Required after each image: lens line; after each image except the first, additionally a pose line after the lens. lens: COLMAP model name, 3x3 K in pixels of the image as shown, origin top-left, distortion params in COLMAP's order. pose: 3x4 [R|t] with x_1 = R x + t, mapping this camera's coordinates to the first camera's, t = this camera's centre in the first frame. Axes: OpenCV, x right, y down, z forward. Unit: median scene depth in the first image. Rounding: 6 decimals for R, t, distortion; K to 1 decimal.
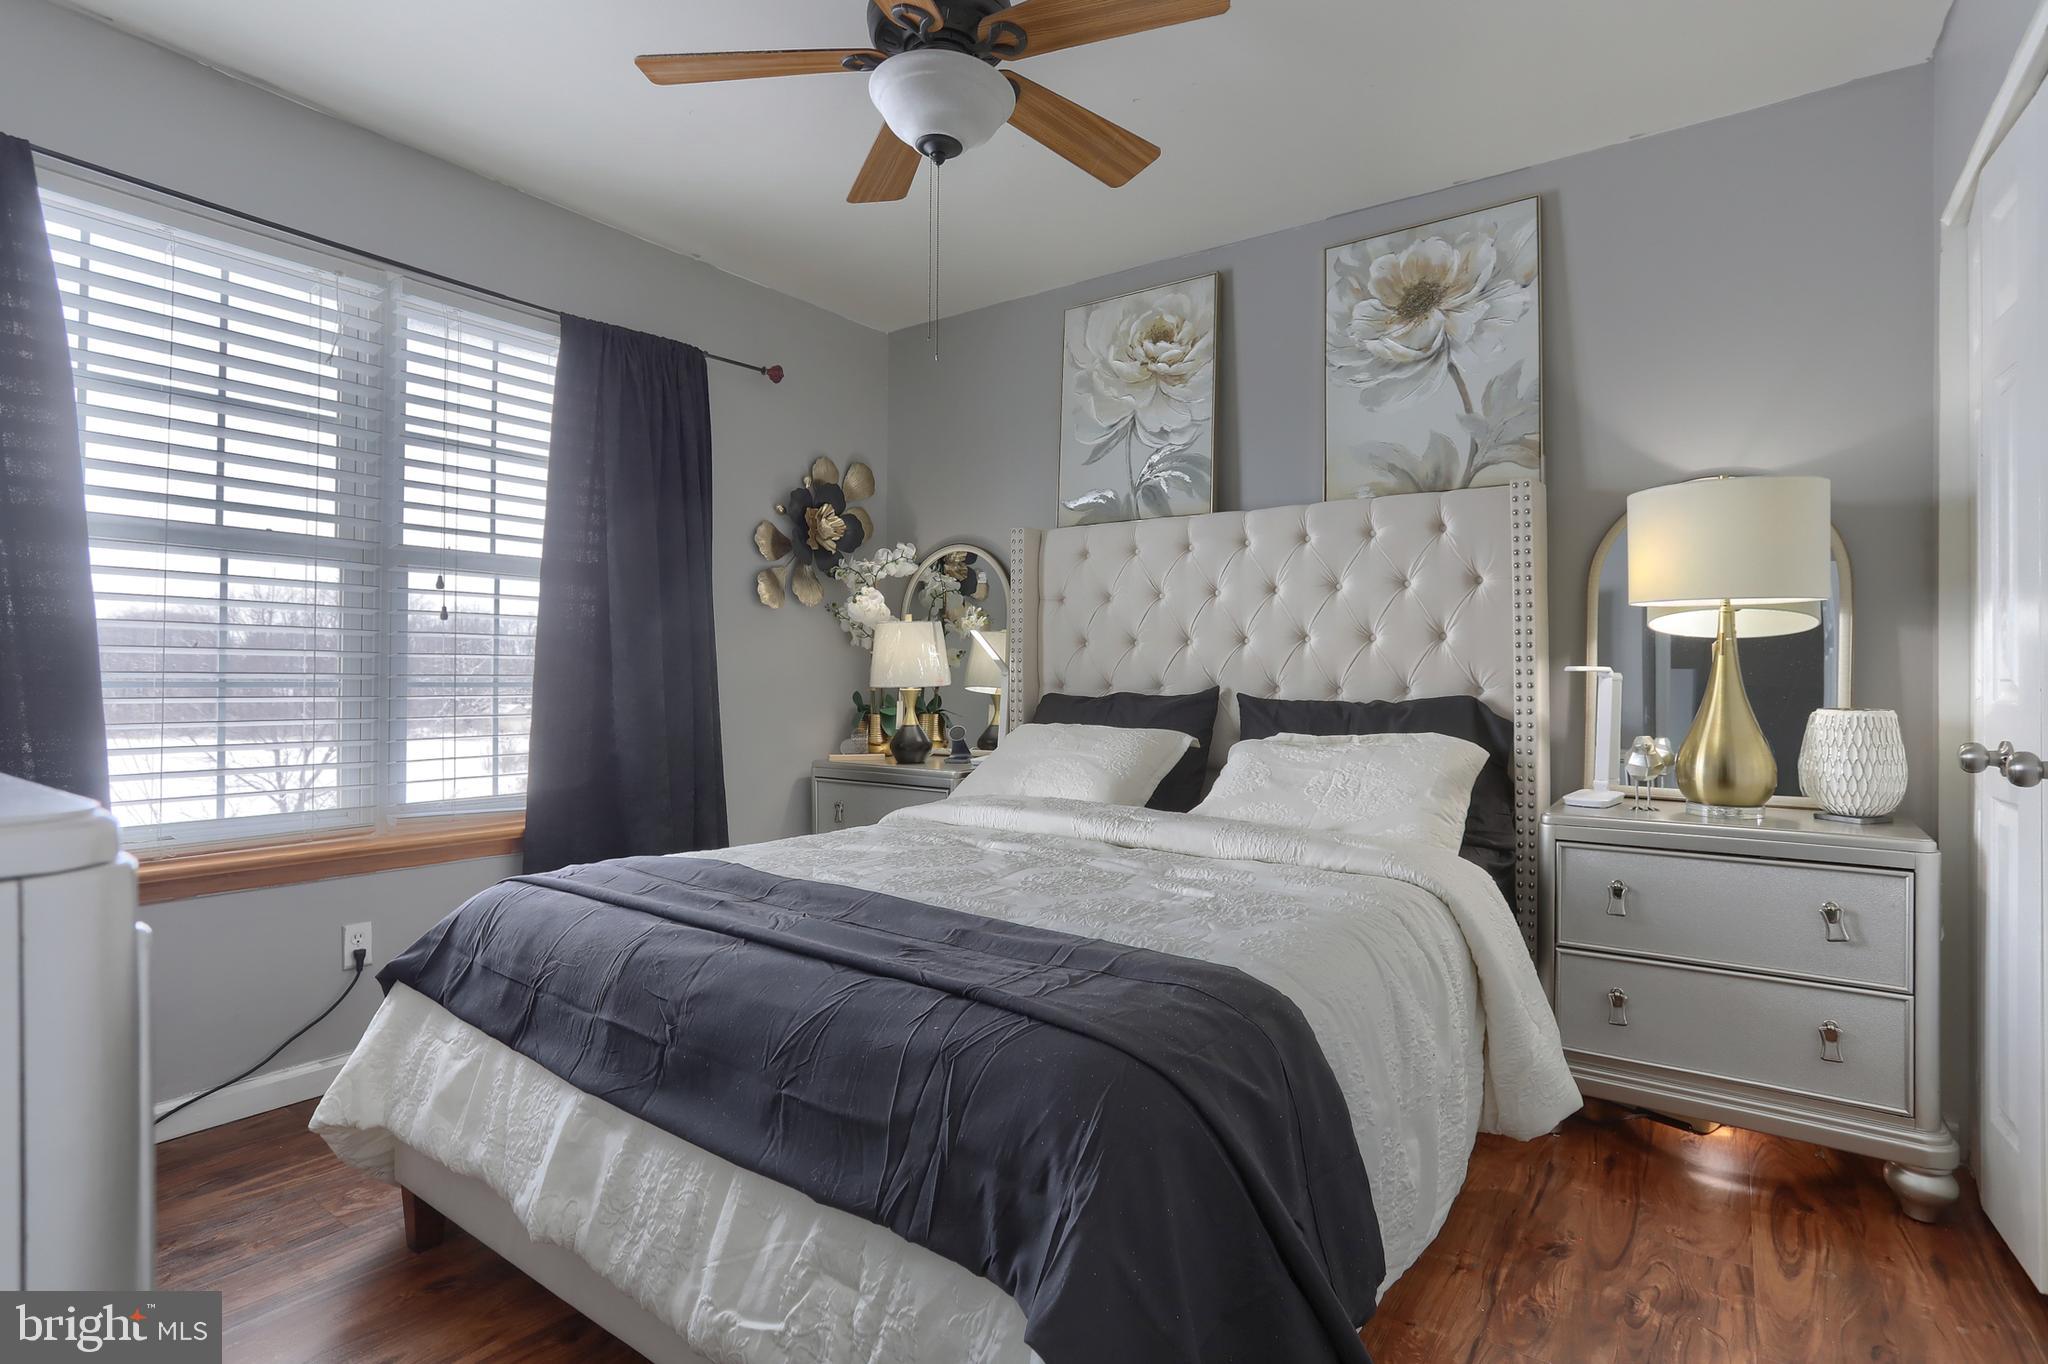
lens RADIAL K [[1037.1, 0, 1023.7], [0, 1037.1, 679.0], [0, 0, 1]] dist [-0.025143, 0.019212]
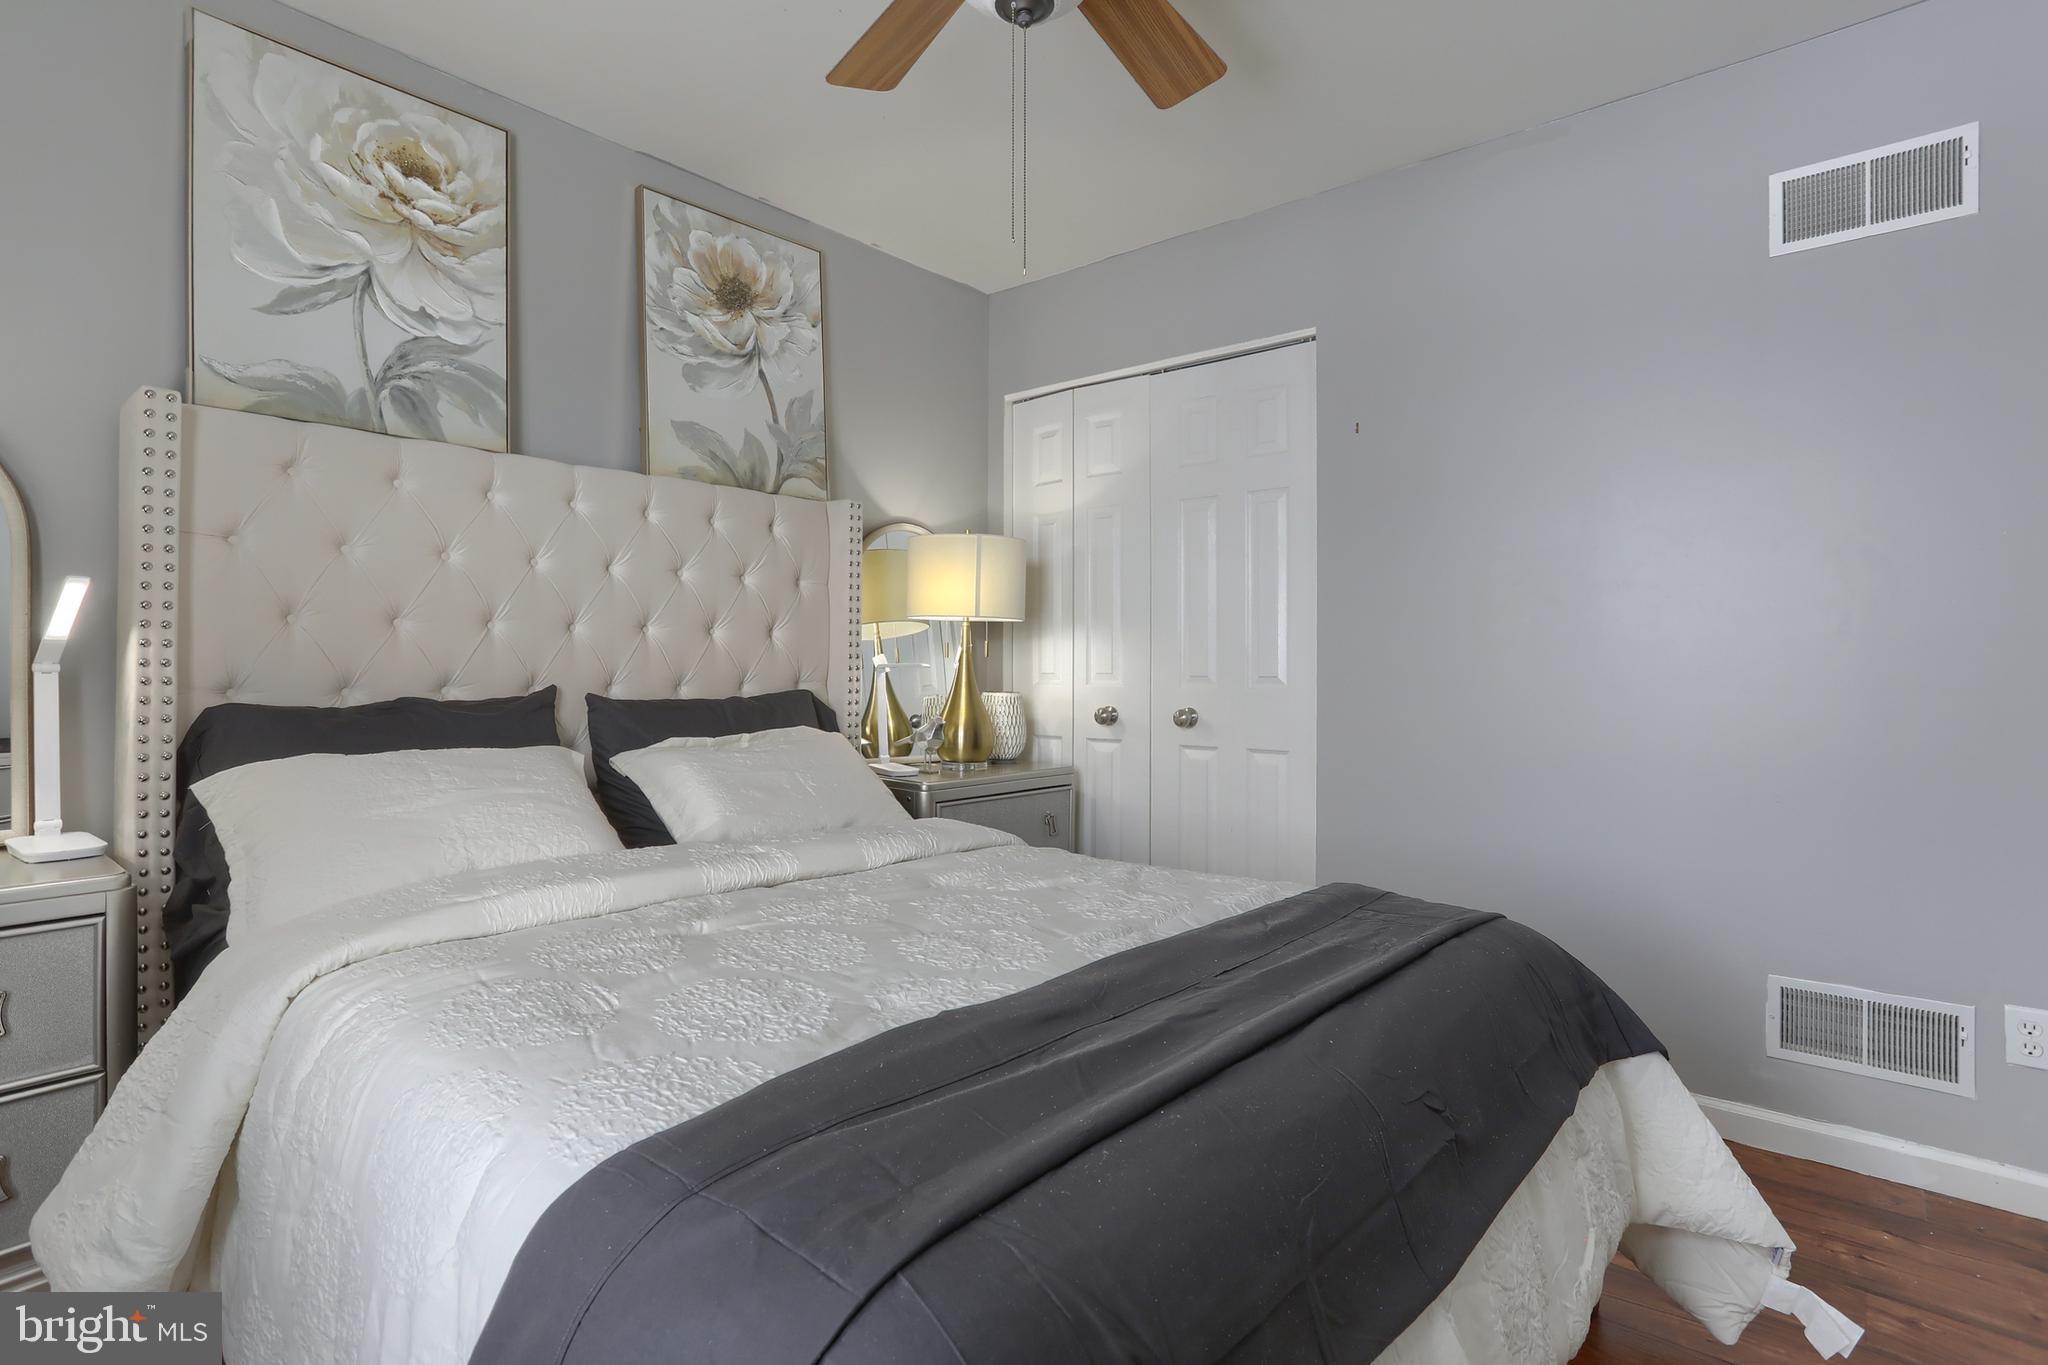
lens RADIAL K [[1037.1, 0, 1029.9], [0, 1037.1, 676.4], [0, 0, 1]] dist [-0.025143, 0.019212]
pose [[0.083731, -0.004633, 0.996478, -0.579580], [0.005681, 0.999975, 0.004172, -0.000812], [-0.996472, 0.005312, 0.083755, 0.623337]]
